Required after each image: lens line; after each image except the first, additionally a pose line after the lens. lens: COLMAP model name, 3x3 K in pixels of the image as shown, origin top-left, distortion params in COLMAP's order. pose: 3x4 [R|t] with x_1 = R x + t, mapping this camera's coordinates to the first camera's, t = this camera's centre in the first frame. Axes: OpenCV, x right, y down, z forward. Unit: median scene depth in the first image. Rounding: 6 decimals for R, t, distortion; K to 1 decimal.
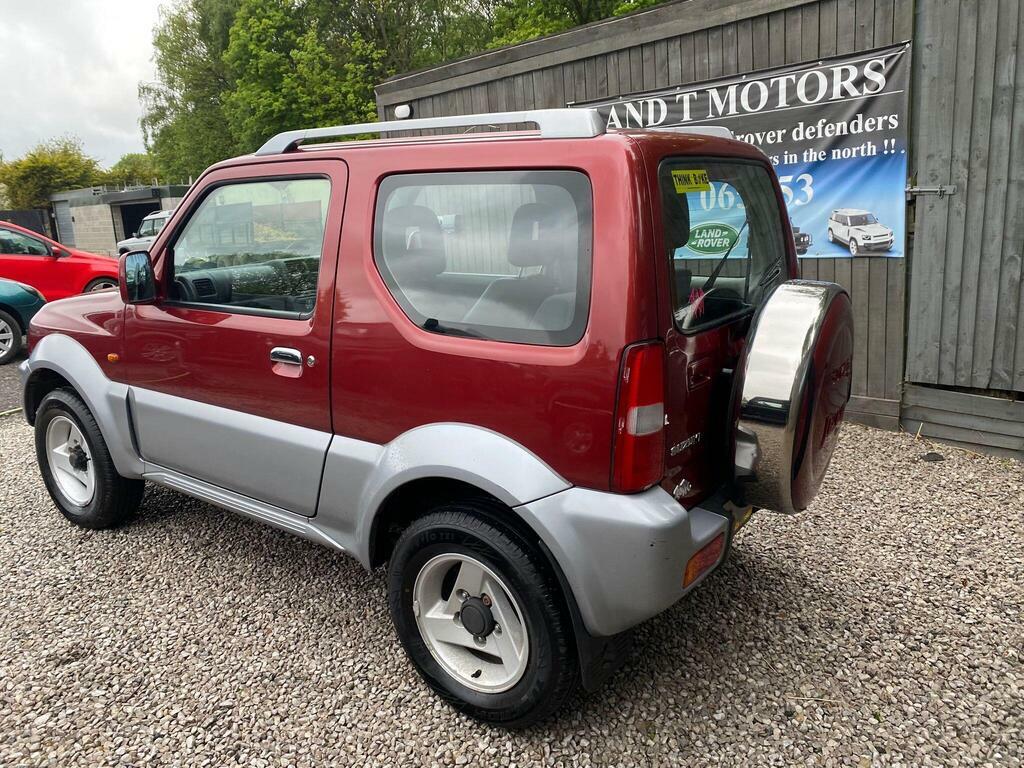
lens RADIAL K [[801.4, 0, 508.0], [0, 801.4, 366.4], [0, 0, 1]] dist [0.001412, 0.004450]
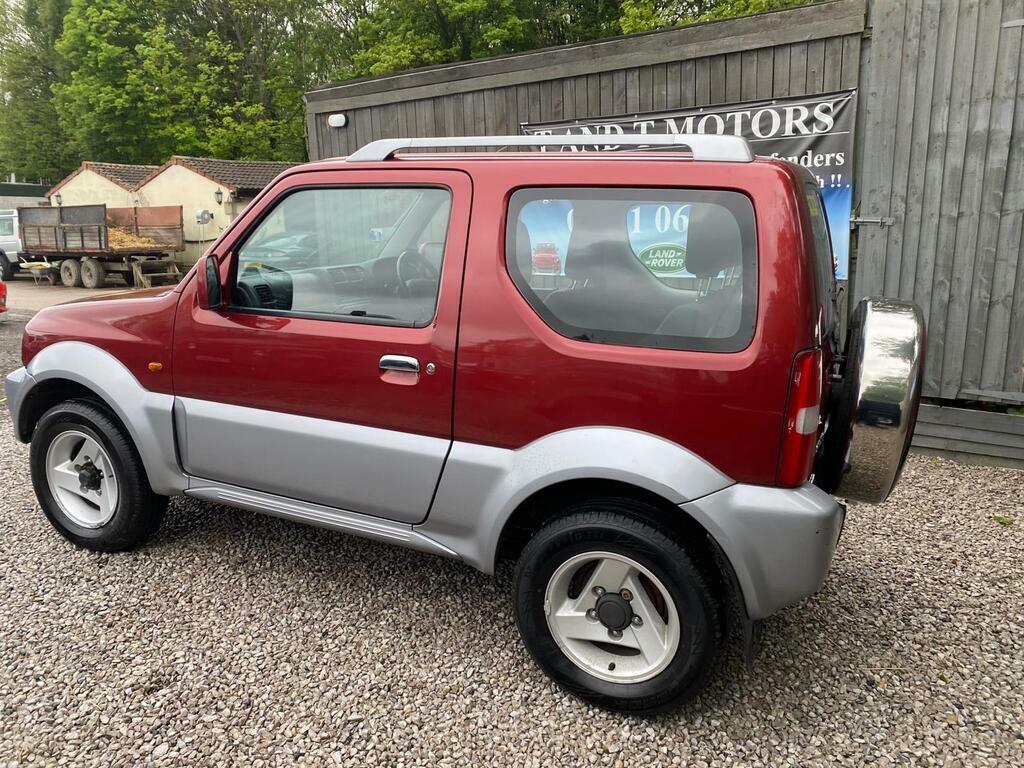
lens RADIAL K [[799.4, 0, 510.2], [0, 799.4, 372.7], [0, 0, 1]] dist [0.008569, -0.004628]
pose [[0.979875, 0.000071, 0.199610, -0.188817], [0.002354, 0.999926, -0.011907, 0.006003], [-0.199597, 0.012137, 0.979803, -0.001264]]
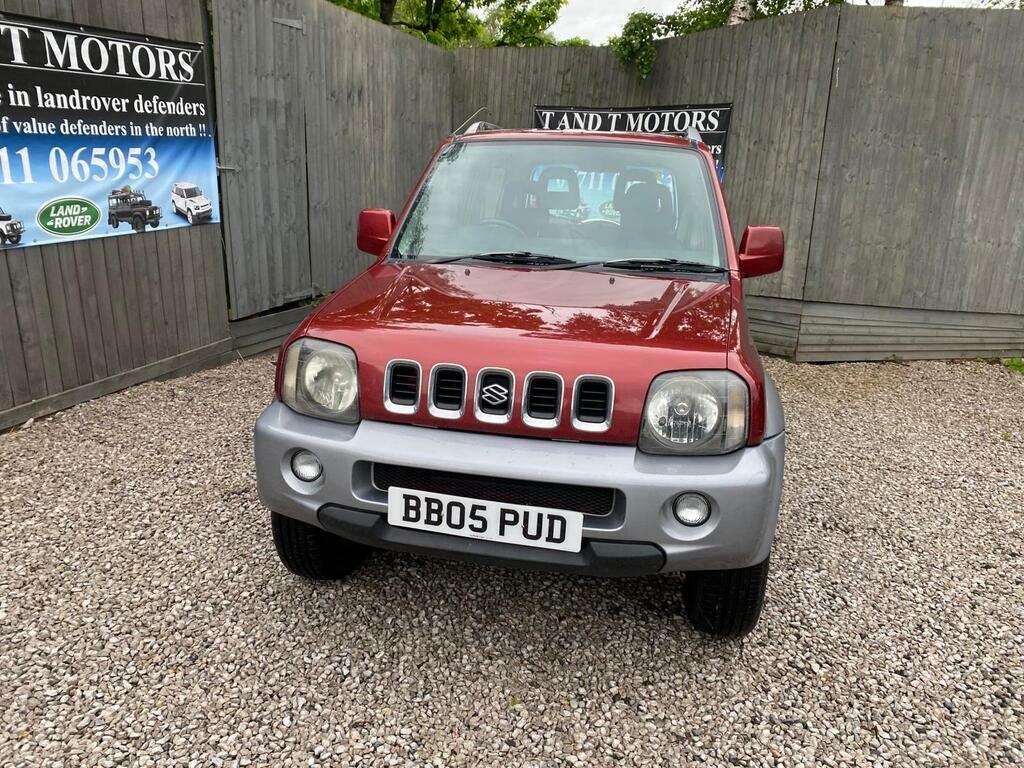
lens RADIAL K [[790.0, 0, 523.5], [0, 790.0, 376.3], [0, 0, 1]] dist [0.008625, -0.005102]
pose [[-0.428477, -0.208876, 0.879078, -0.824994], [0.168164, 0.937479, 0.304718, -0.204635], [-0.887766, 0.278394, -0.366563, 1.085864]]
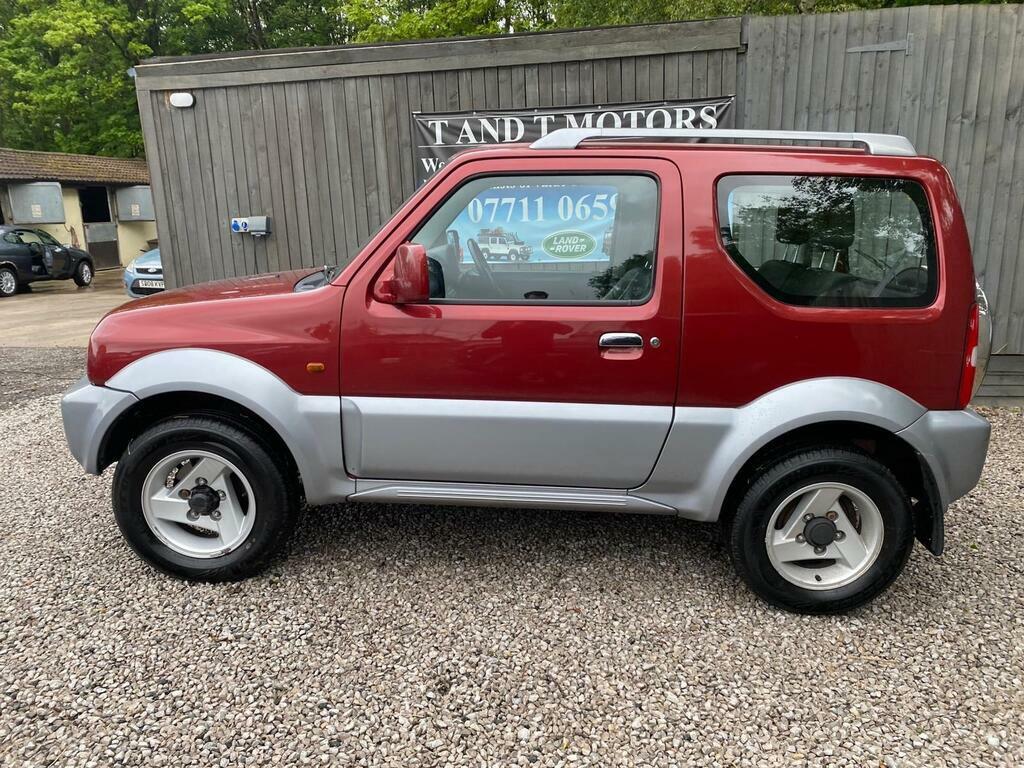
lens RADIAL K [[790.3, 0, 516.4], [0, 790.3, 389.1], [0, 0, 1]] dist [0.009805, -0.005423]
pose [[0.822418, -0.093637, 0.561124, -0.550821], [0.087557, 0.995443, 0.037785, -0.000389], [-0.562105, 0.018055, 0.826869, 0.116107]]
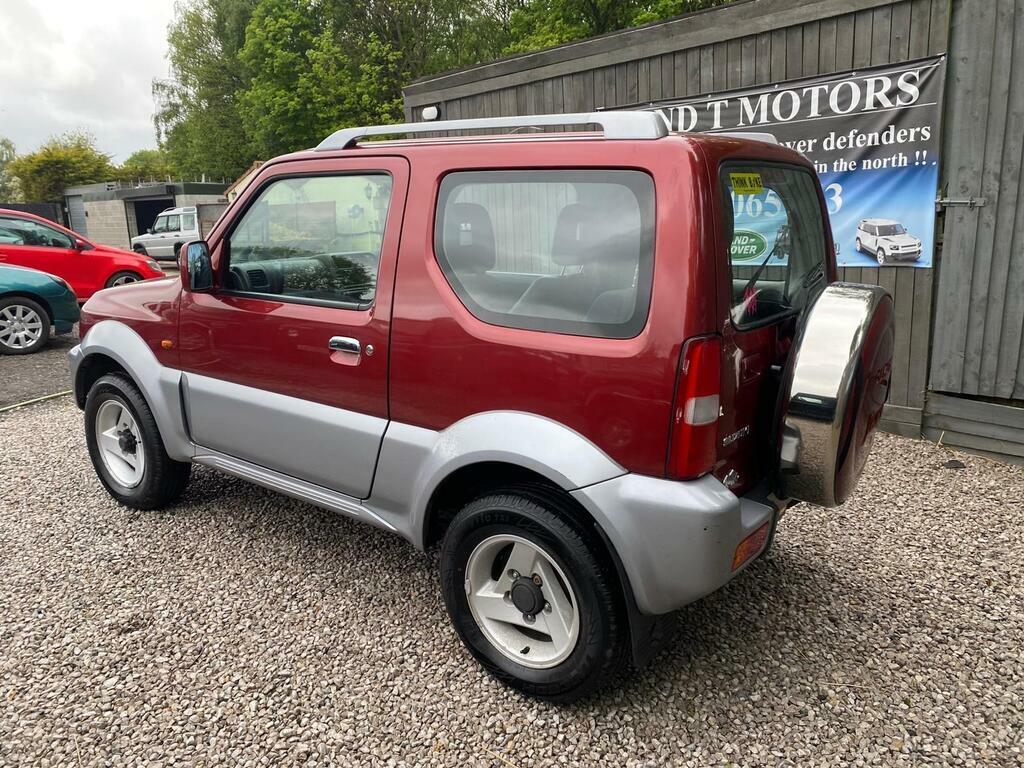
lens RADIAL K [[801.6, 0, 503.8], [0, 801.6, 382.3], [0, 0, 1]] dist [0.008216, -0.003688]
pose [[0.999621, 0.025934, -0.009262, -0.033401], [-0.025823, 0.999595, 0.011966, 0.010584], [0.009569, -0.011723, 0.999886, -0.023238]]
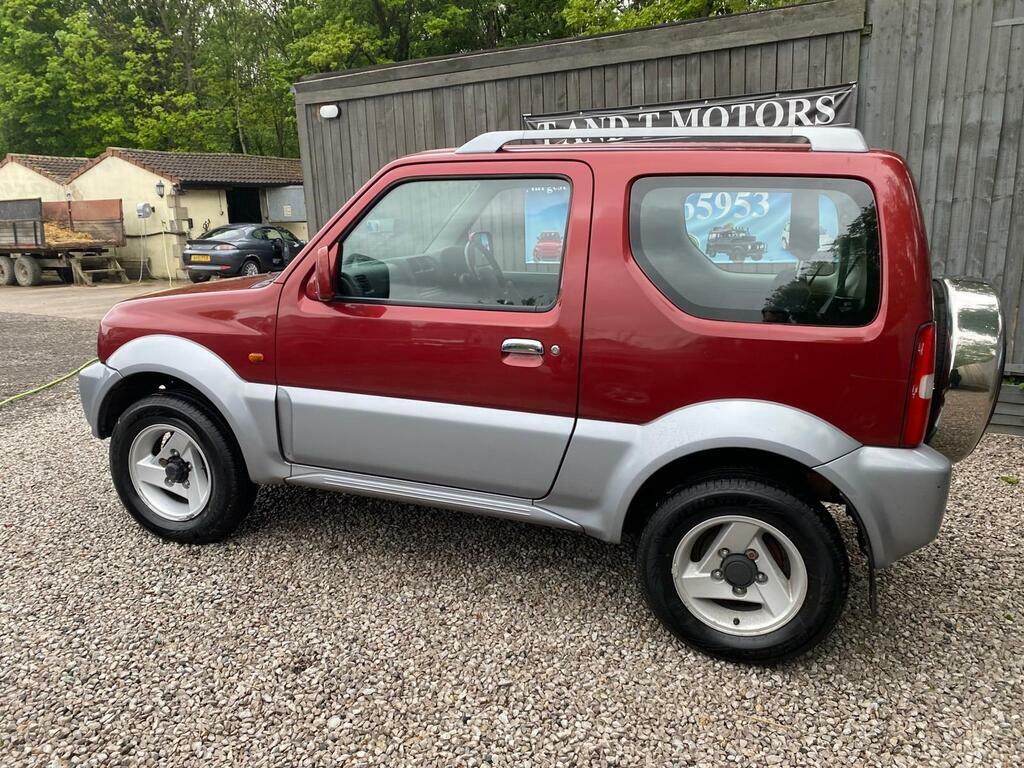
lens RADIAL K [[797.2, 0, 511.7], [0, 797.2, 376.4], [0, 0, 1]] dist [0.010378, -0.007215]
pose [[0.957671, -0.030391, 0.286258, -0.327752], [0.030114, 0.999532, 0.005369, 0.011027], [-0.286287, 0.003478, 0.958138, 0.004614]]
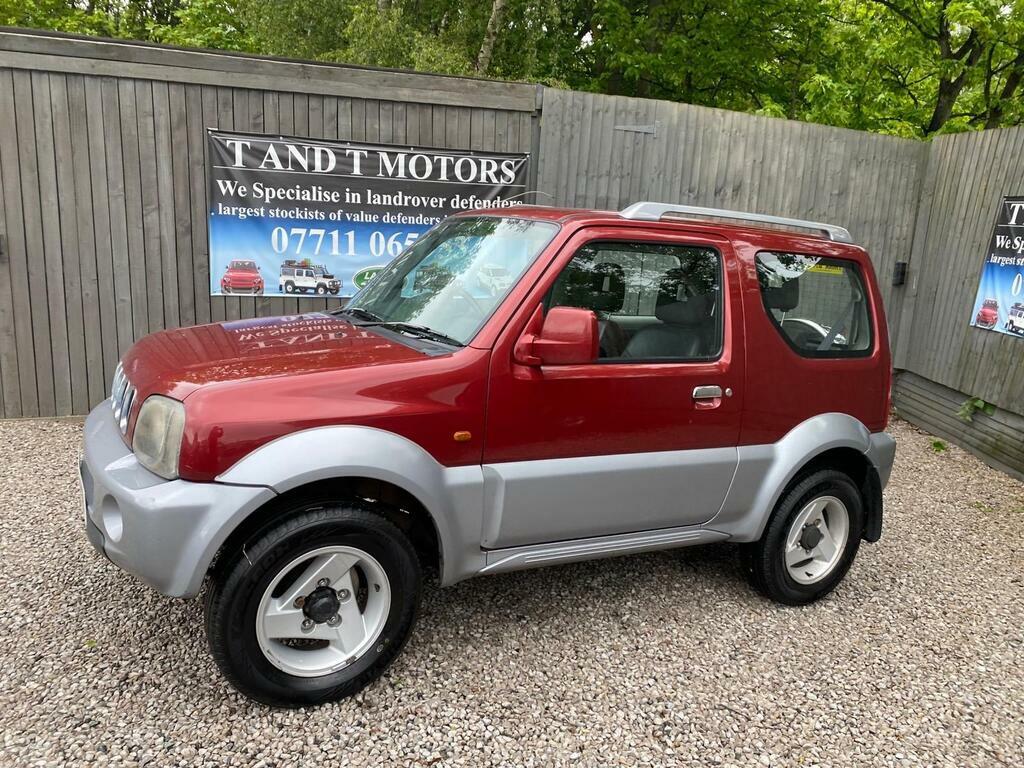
lens RADIAL K [[764.8, 0, 513.5], [0, 764.8, 381.3], [0, 0, 1]] dist [0.032058, -0.035211]
pose [[0.413003, -0.104967, 0.904660, -0.800918], [0.109136, 0.991882, 0.065263, -0.076418], [-0.904167, 0.071777, 0.421106, 0.431006]]
